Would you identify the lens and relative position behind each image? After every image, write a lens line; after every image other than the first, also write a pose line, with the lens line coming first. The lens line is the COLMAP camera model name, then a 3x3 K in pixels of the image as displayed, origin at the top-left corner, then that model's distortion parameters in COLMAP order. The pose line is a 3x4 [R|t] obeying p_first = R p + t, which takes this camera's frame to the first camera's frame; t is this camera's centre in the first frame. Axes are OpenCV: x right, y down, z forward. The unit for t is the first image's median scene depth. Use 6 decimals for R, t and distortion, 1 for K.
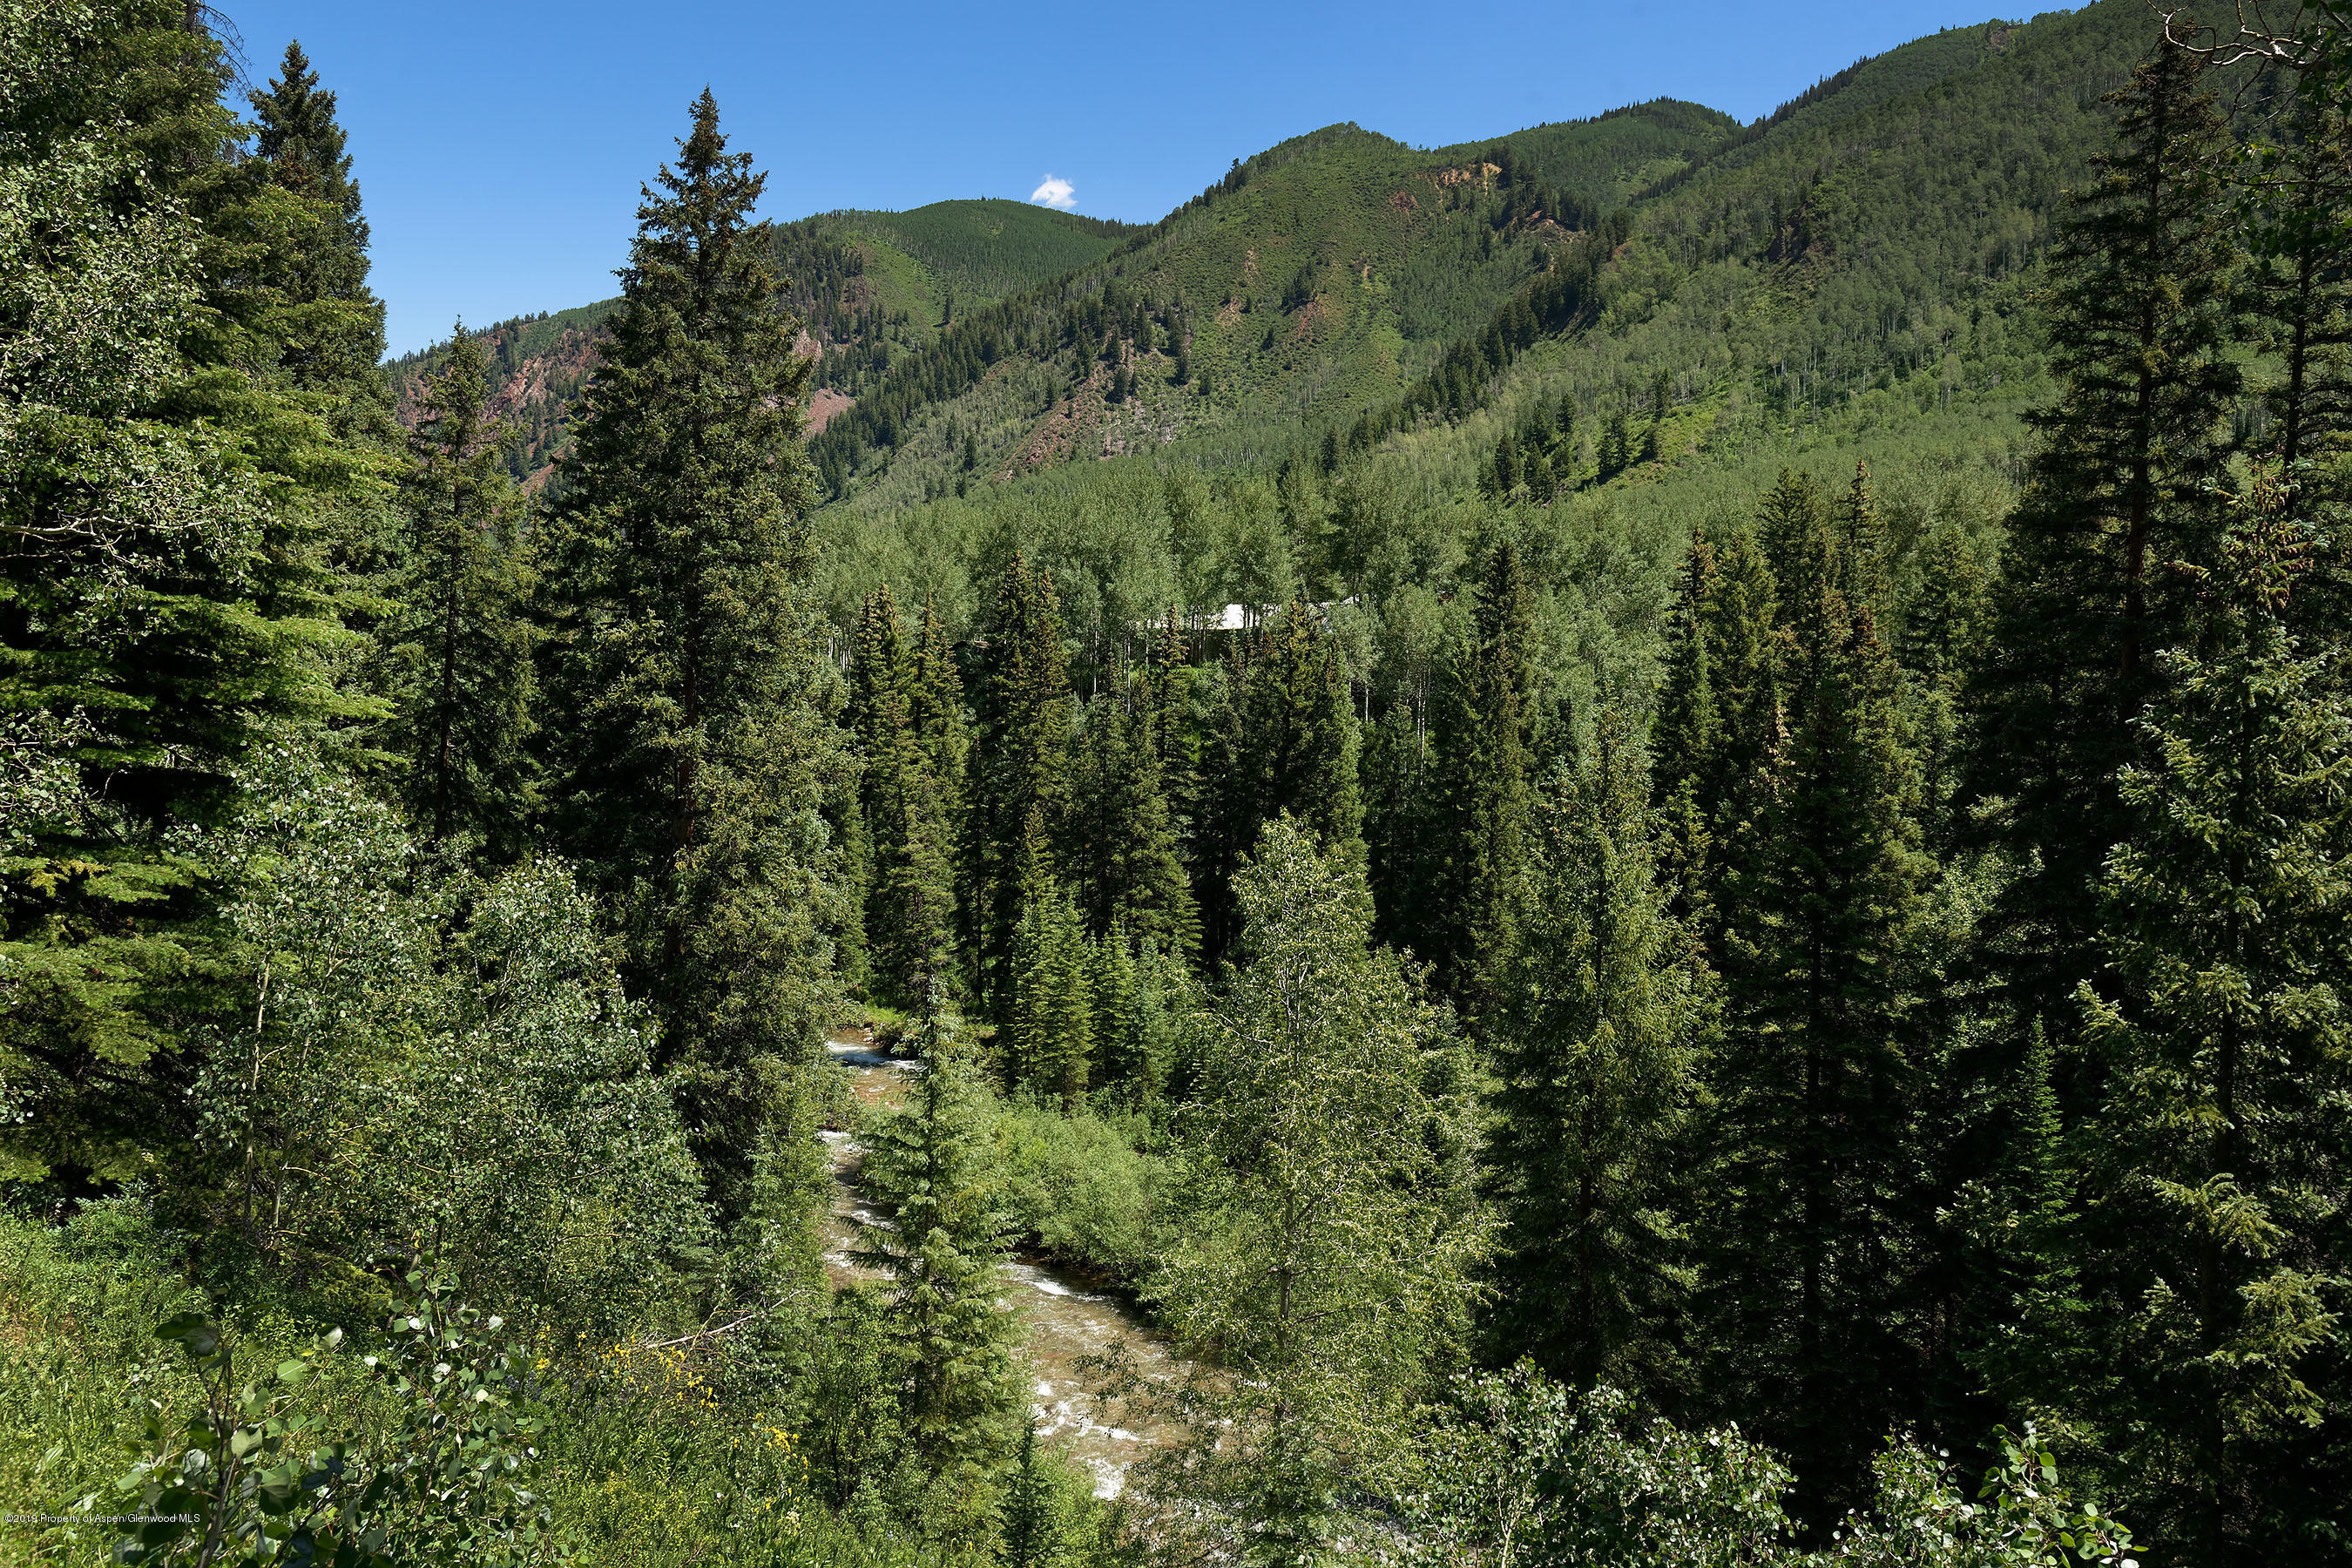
lens RADIAL K [[1992.1, 0, 1206.6], [0, 1992.1, 749.4], [0, 0, 1]] dist [-0.001013, 0.027471]
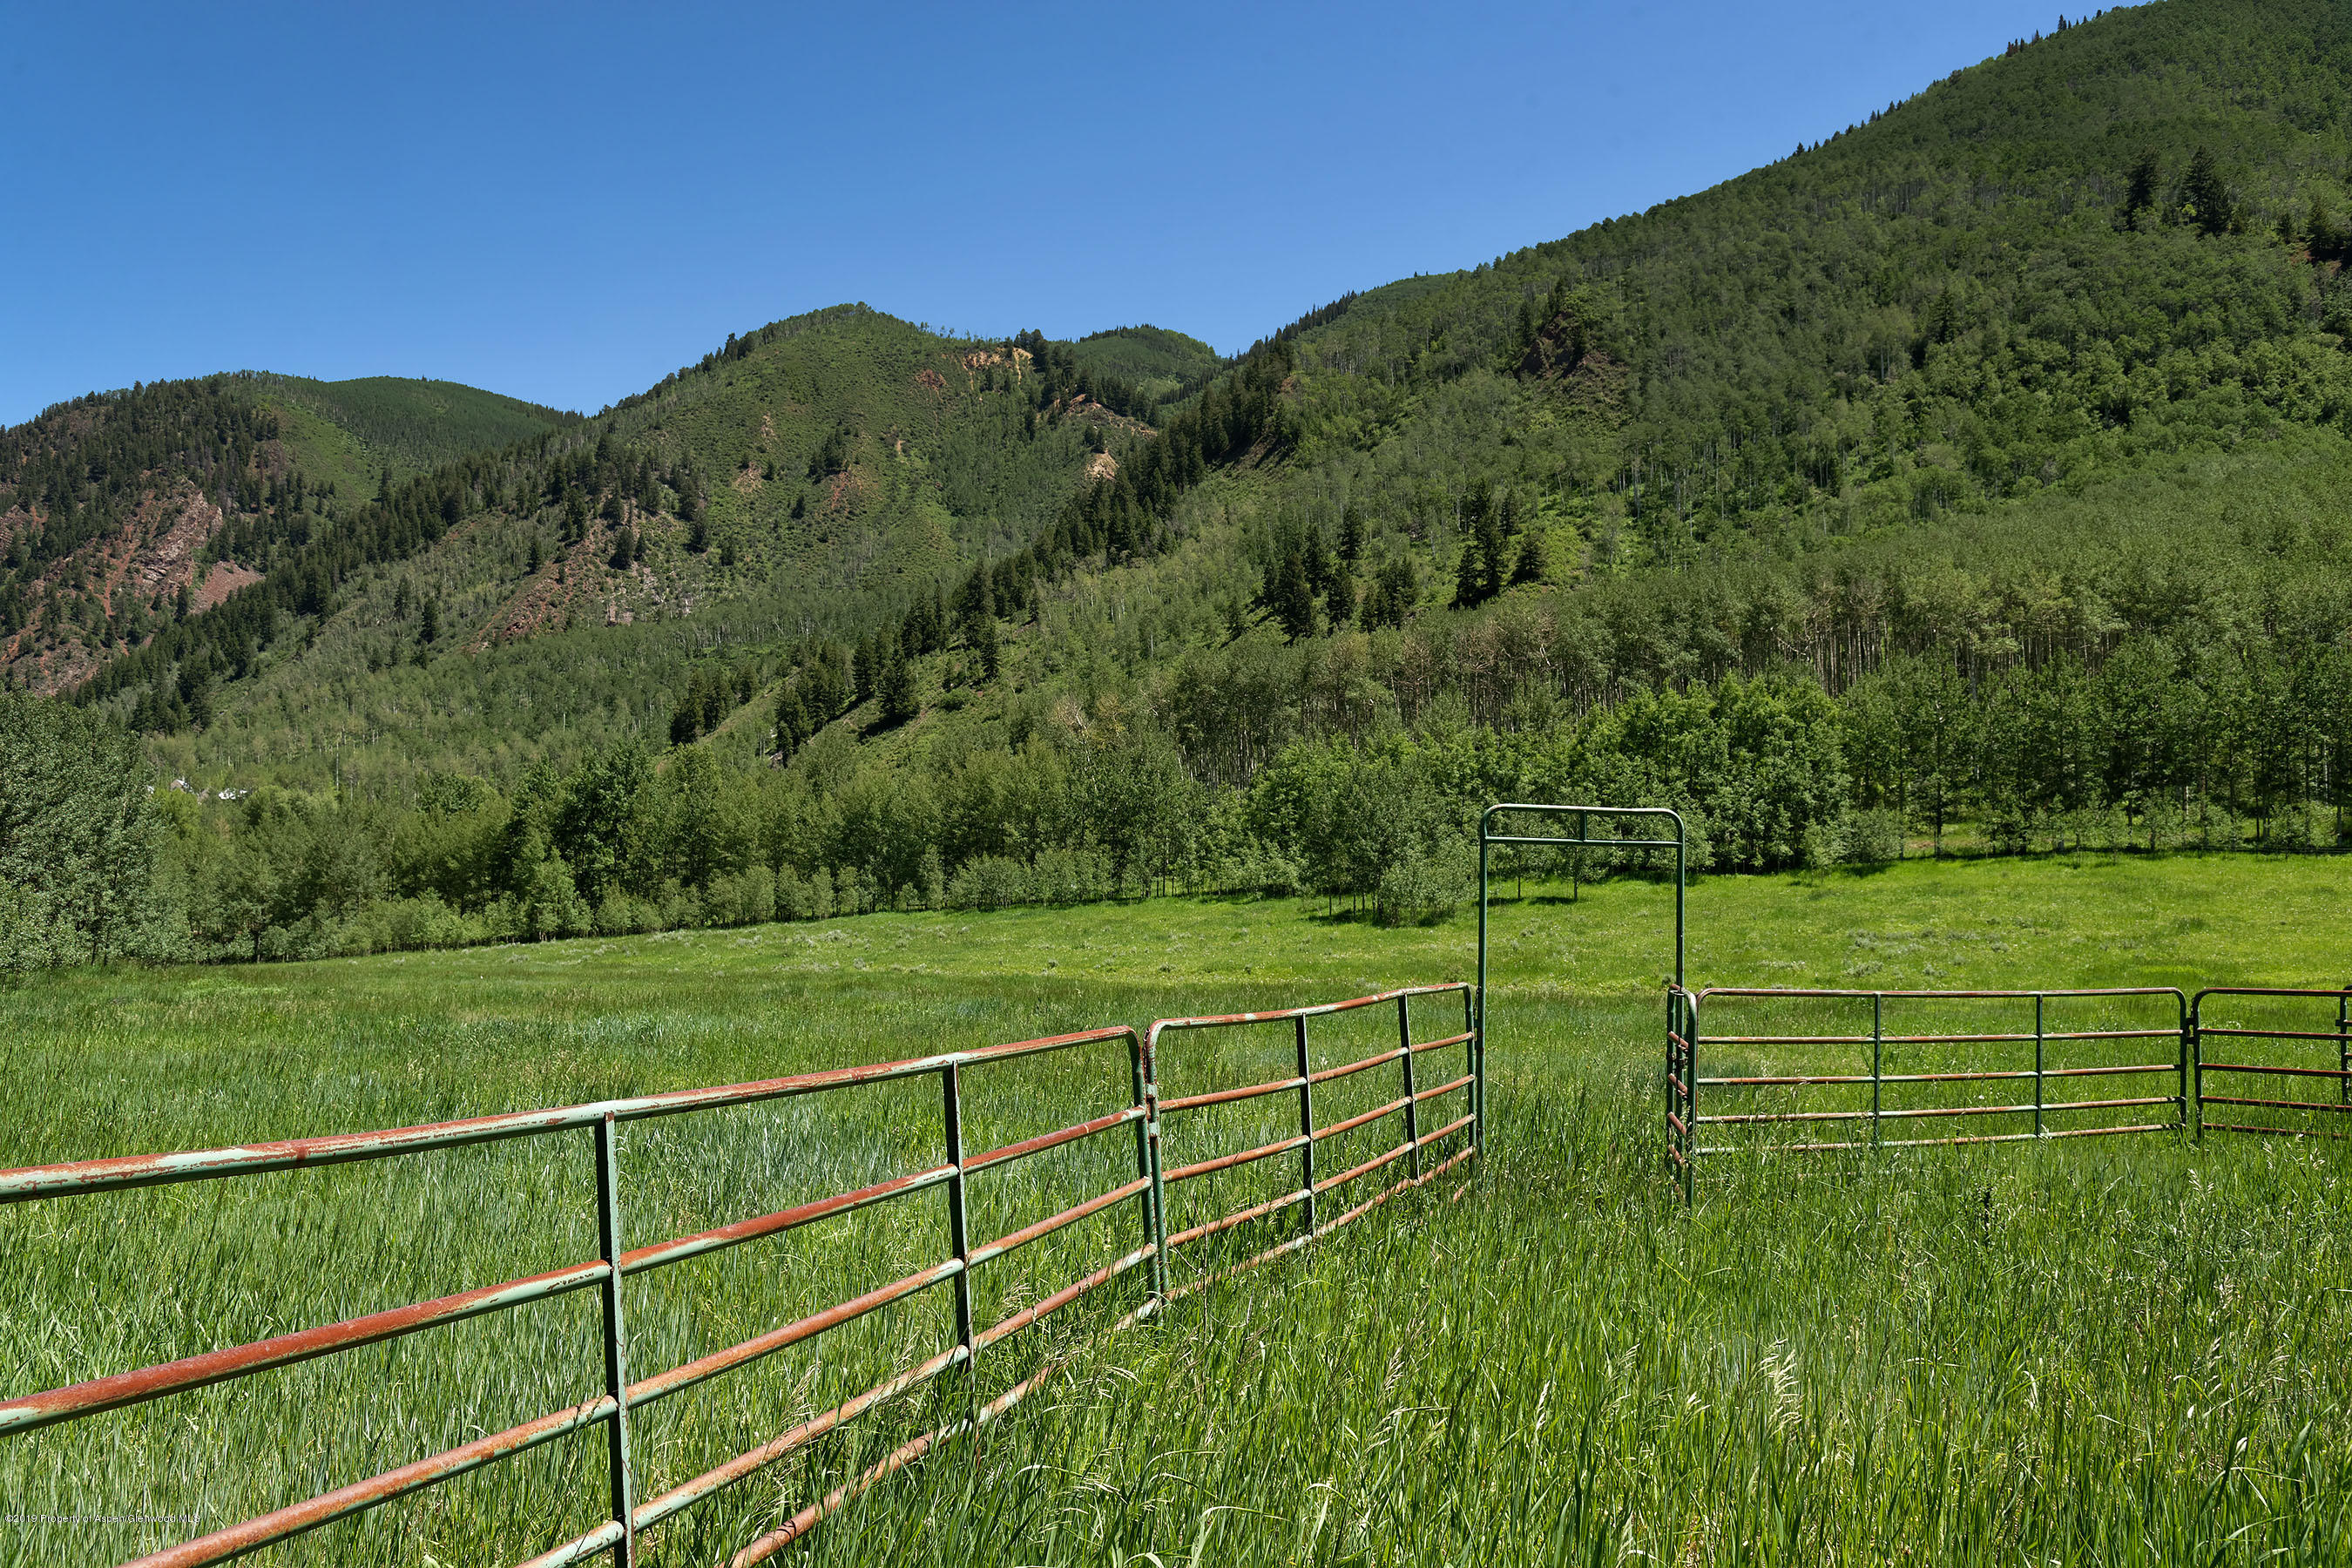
lens RADIAL K [[1849.7, 0, 1193.7], [0, 1849.7, 781.5], [0, 0, 1]] dist [0.004722, 0.007634]
pose [[0.956916, 0.005042, 0.290320, -0.036934], [0.023723, 0.995149, -0.095475, -0.007152], [-0.289393, 0.098249, 0.952155, 0.195590]]
